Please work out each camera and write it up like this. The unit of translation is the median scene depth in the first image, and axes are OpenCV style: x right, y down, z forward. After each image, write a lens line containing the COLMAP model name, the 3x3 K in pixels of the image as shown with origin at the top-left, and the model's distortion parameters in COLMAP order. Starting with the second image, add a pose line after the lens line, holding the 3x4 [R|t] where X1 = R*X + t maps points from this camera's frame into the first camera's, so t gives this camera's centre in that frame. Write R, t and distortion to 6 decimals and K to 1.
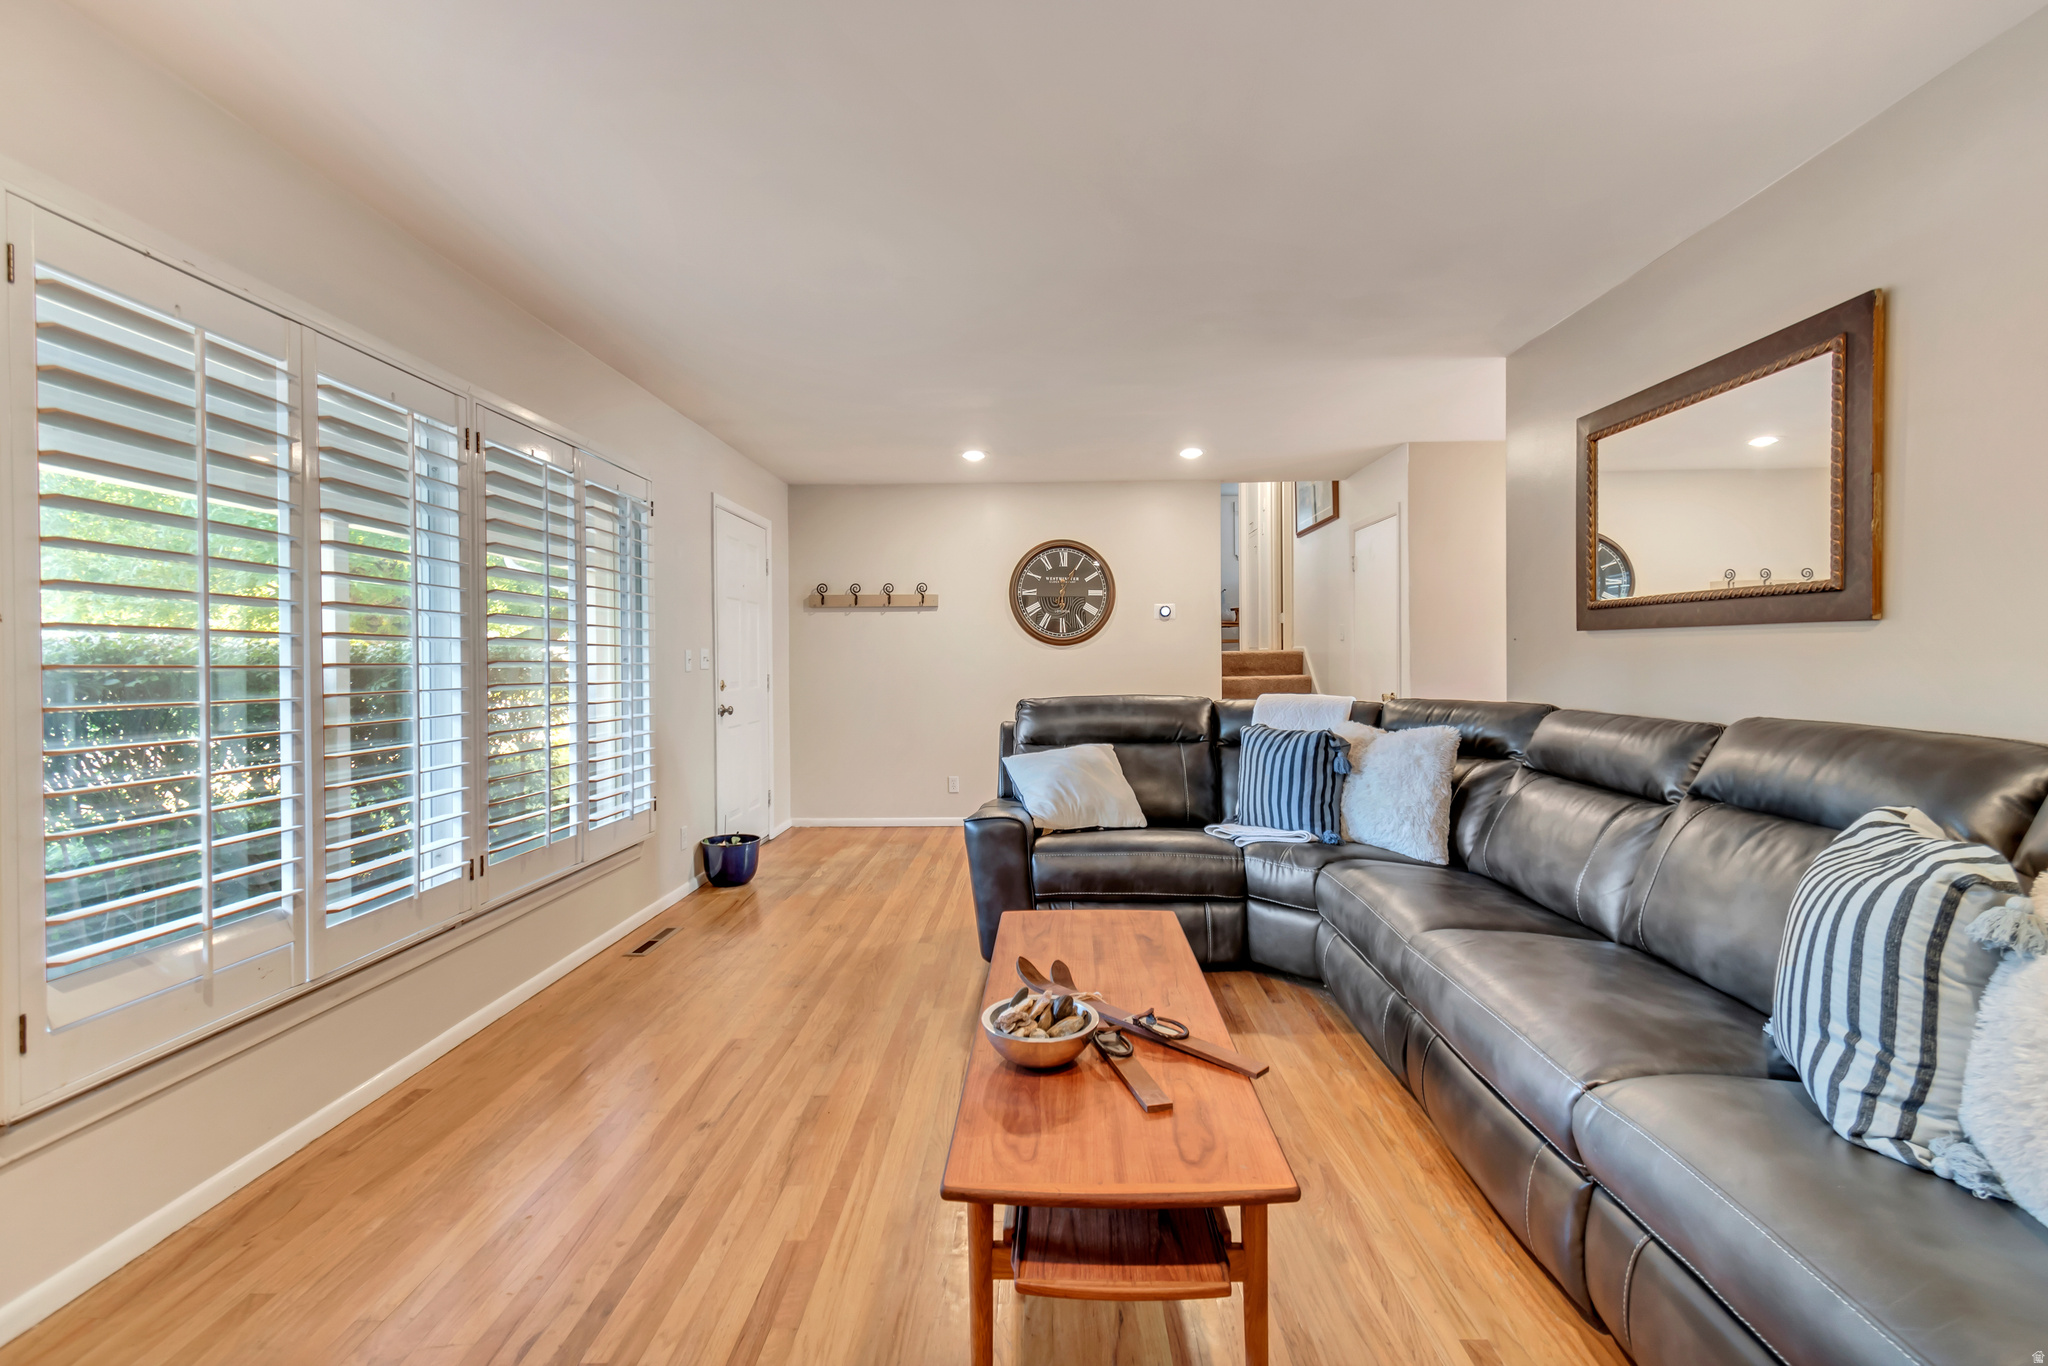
lens RADIAL K [[921.9, 0, 1033.9], [0, 921.9, 657.3], [0, 0, 1]] dist [0.015056, -0.000470]
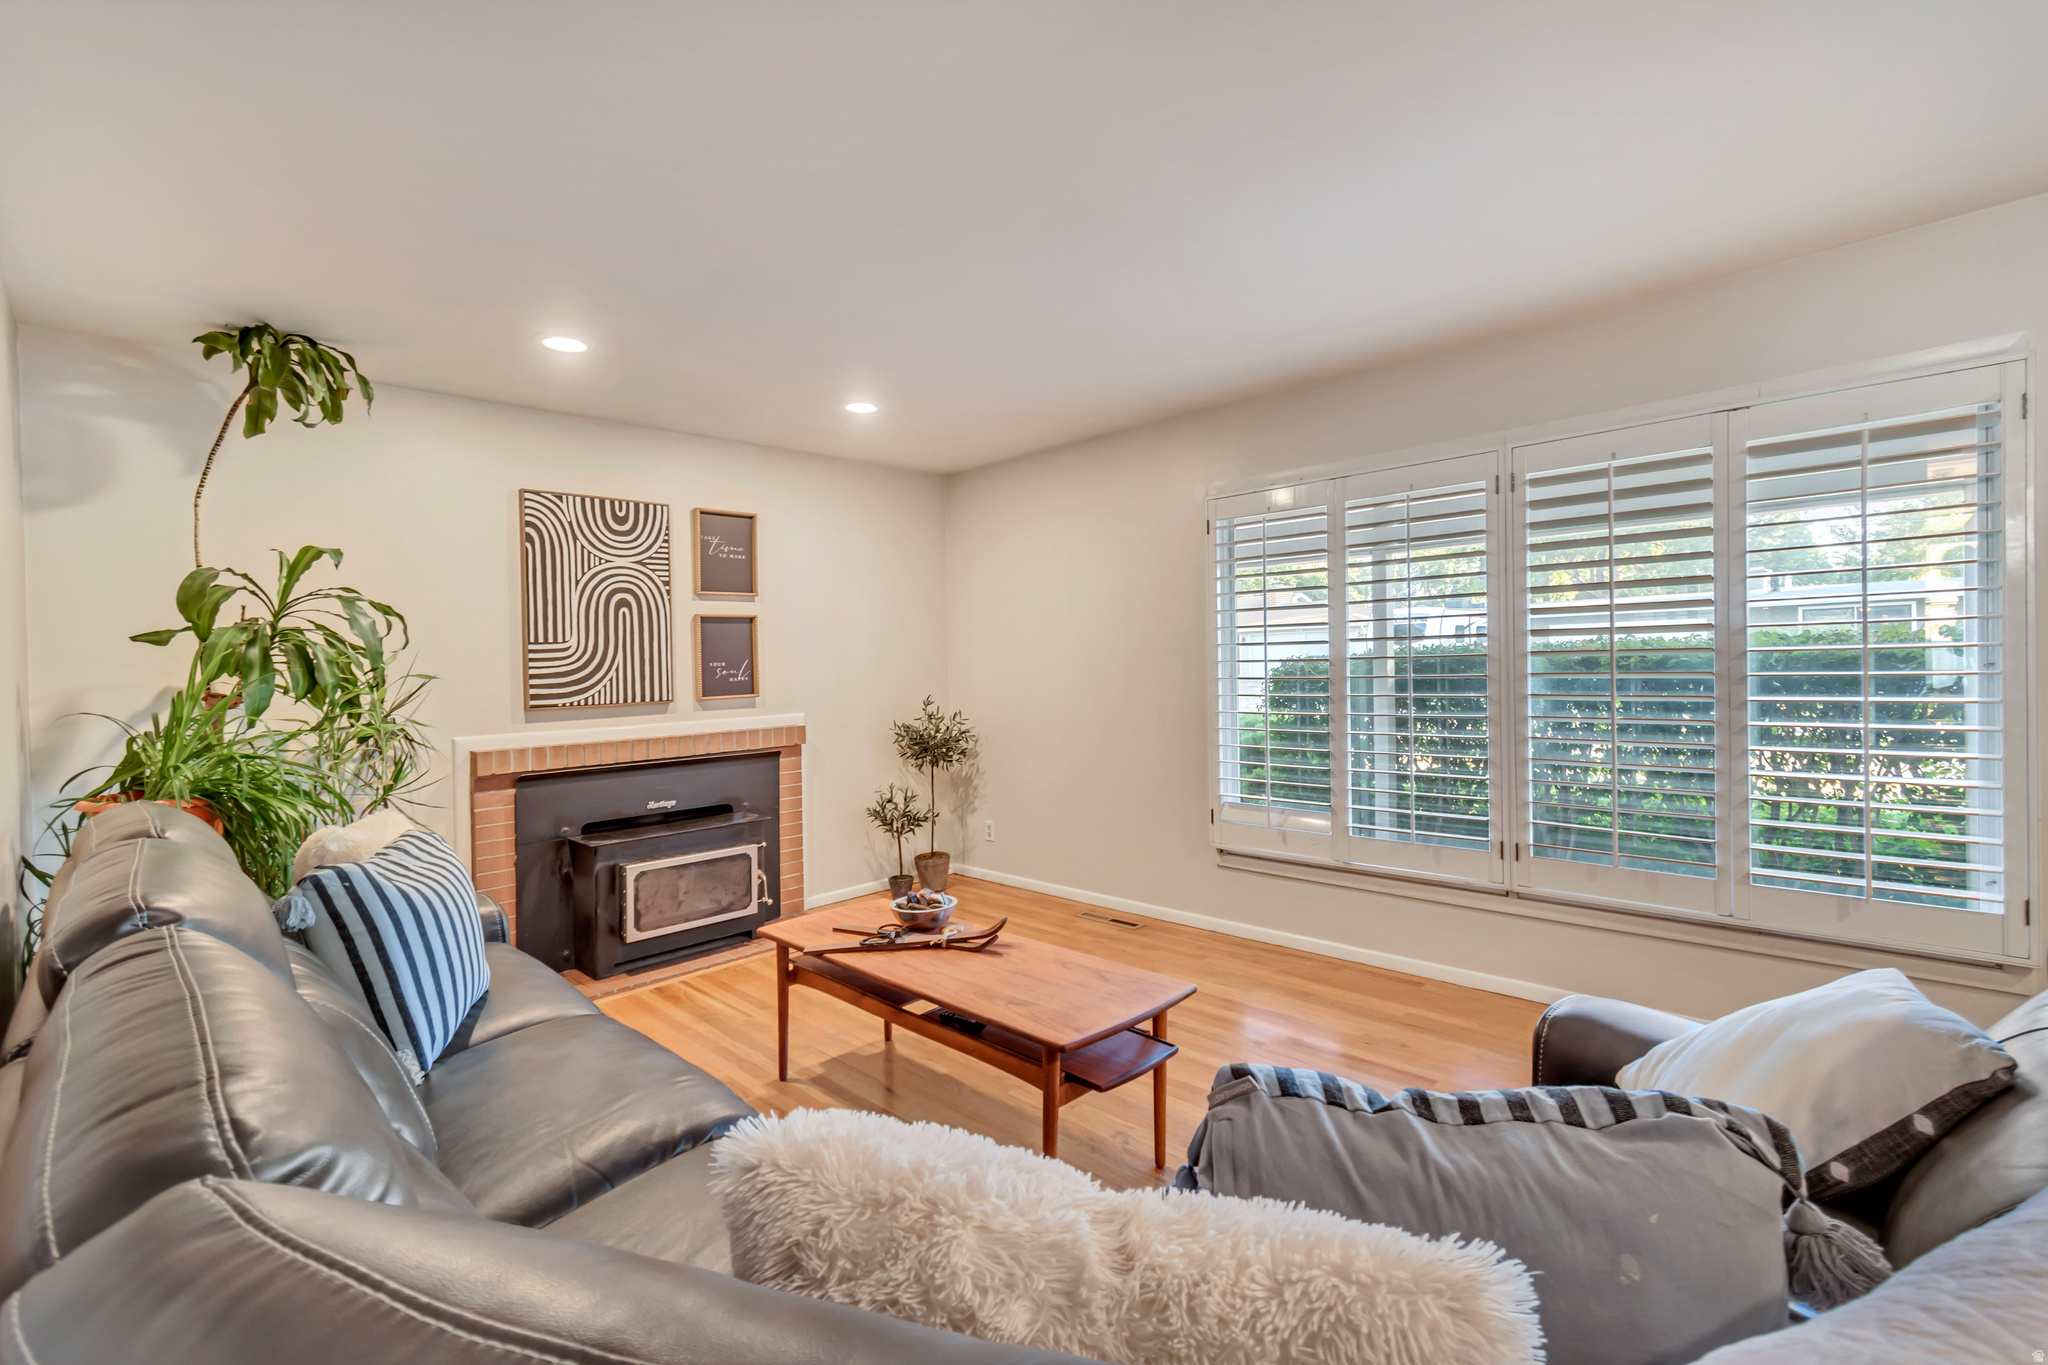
lens RADIAL K [[906.1, 0, 1024.0], [0, 906.1, 682.5], [0, 0, 1]] dist [0.019975, -0.000045]
pose [[-0.697183, 0.043342, -0.715581, 0.777811], [0.037265, 0.999012, 0.024203, -0.037916], [0.715924, -0.009792, -0.698110, 1.708694]]
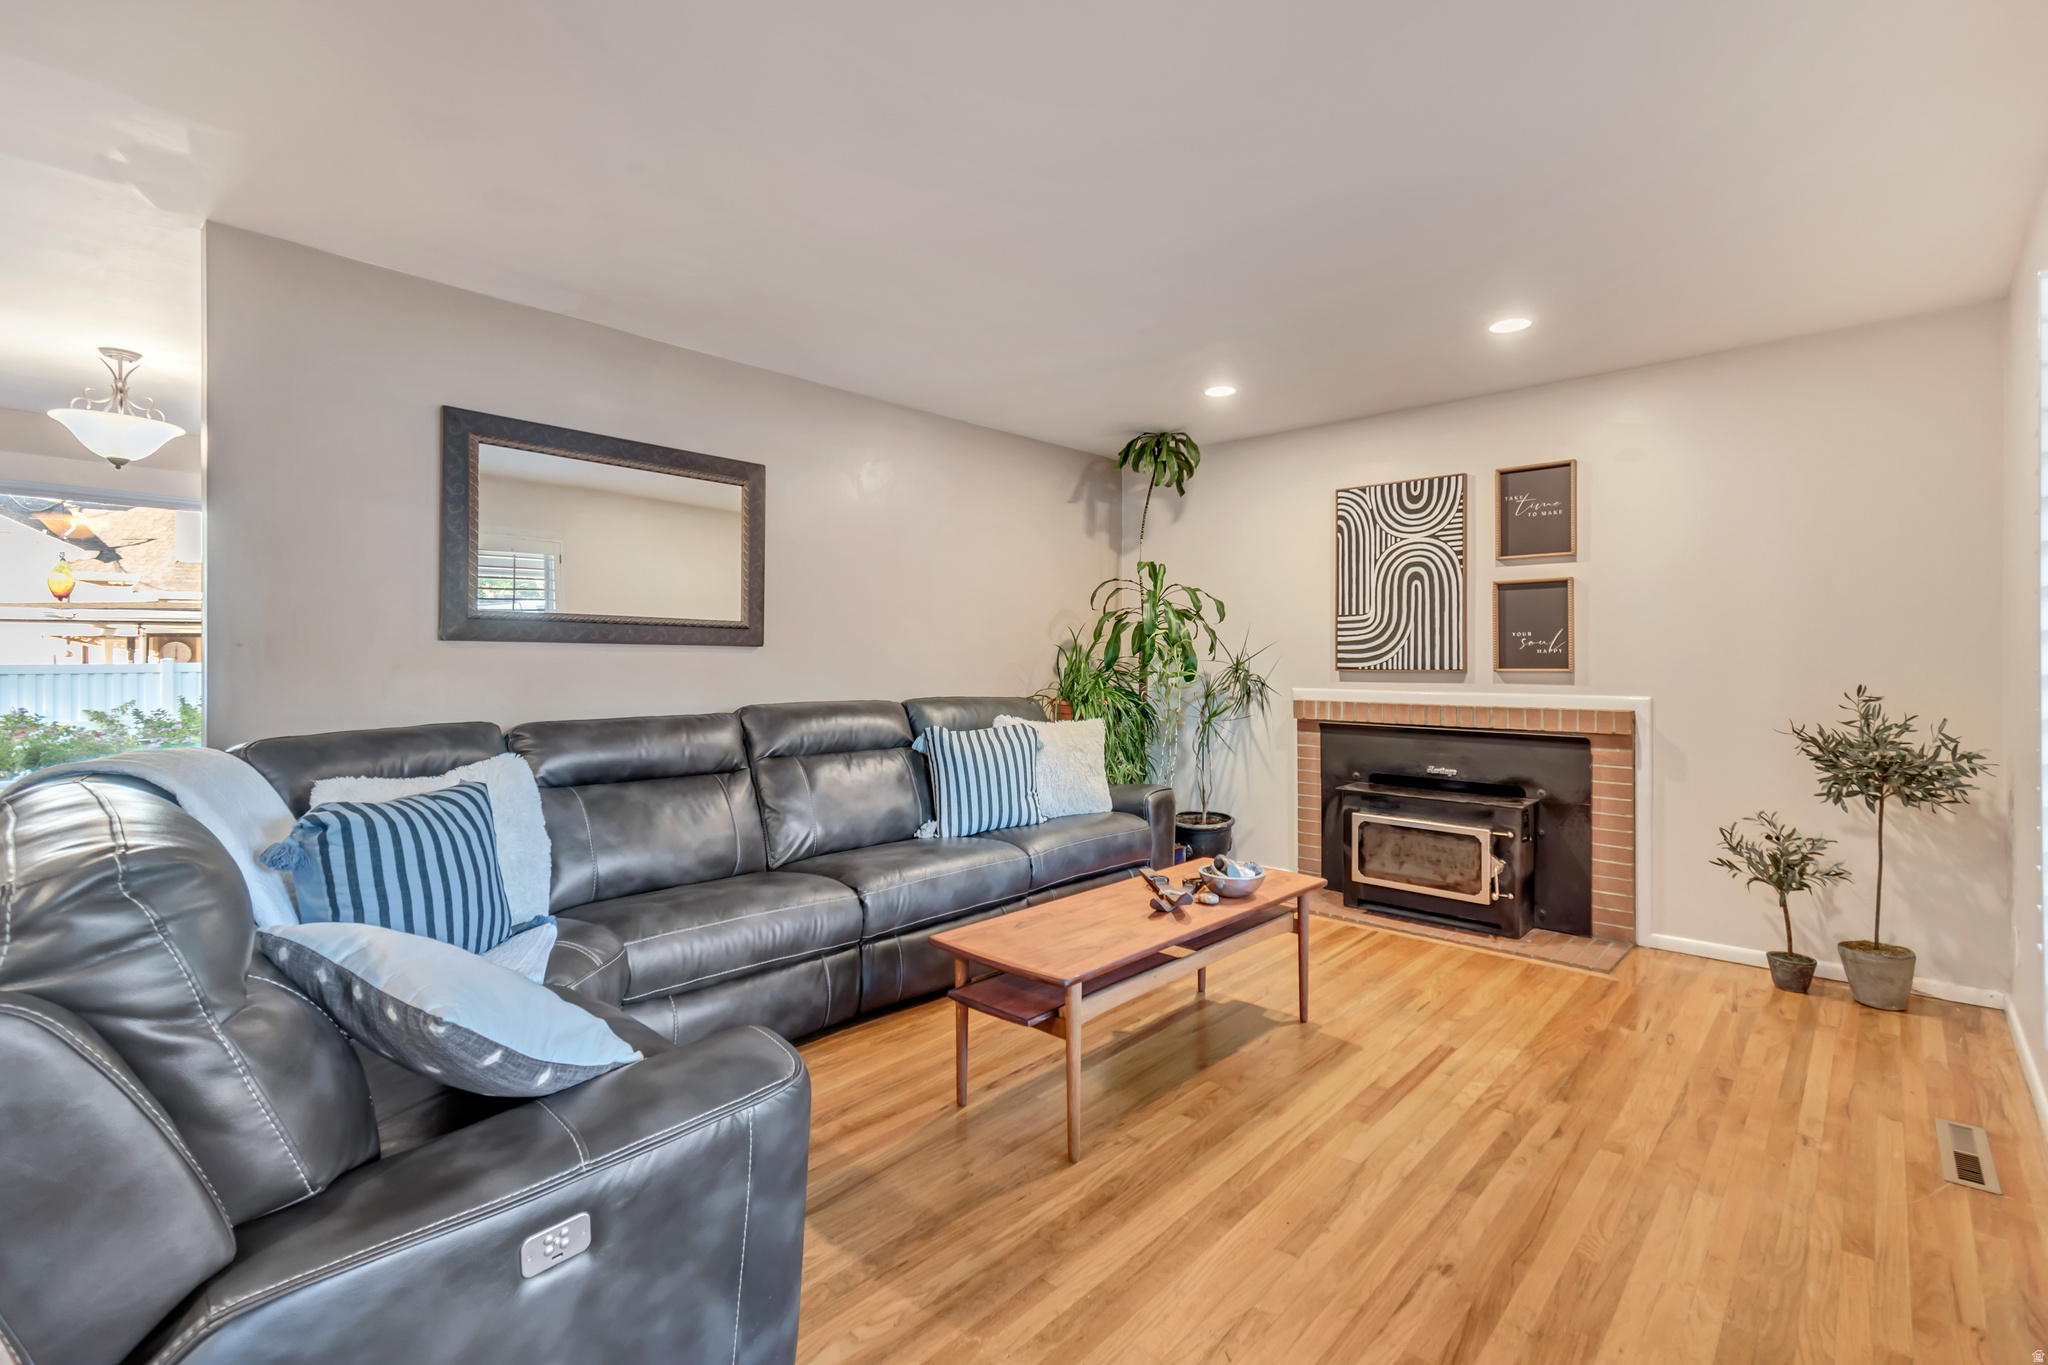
lens RADIAL K [[921.9, 0, 1033.9], [0, 921.9, 656.8], [0, 0, 1]] dist [0.015056, -0.000470]
pose [[-0.749844, 0.006822, 0.661580, -0.641294], [0.006798, 0.999973, -0.002607, -0.011350], [-0.661580, 0.002543, -0.749870, 1.886036]]
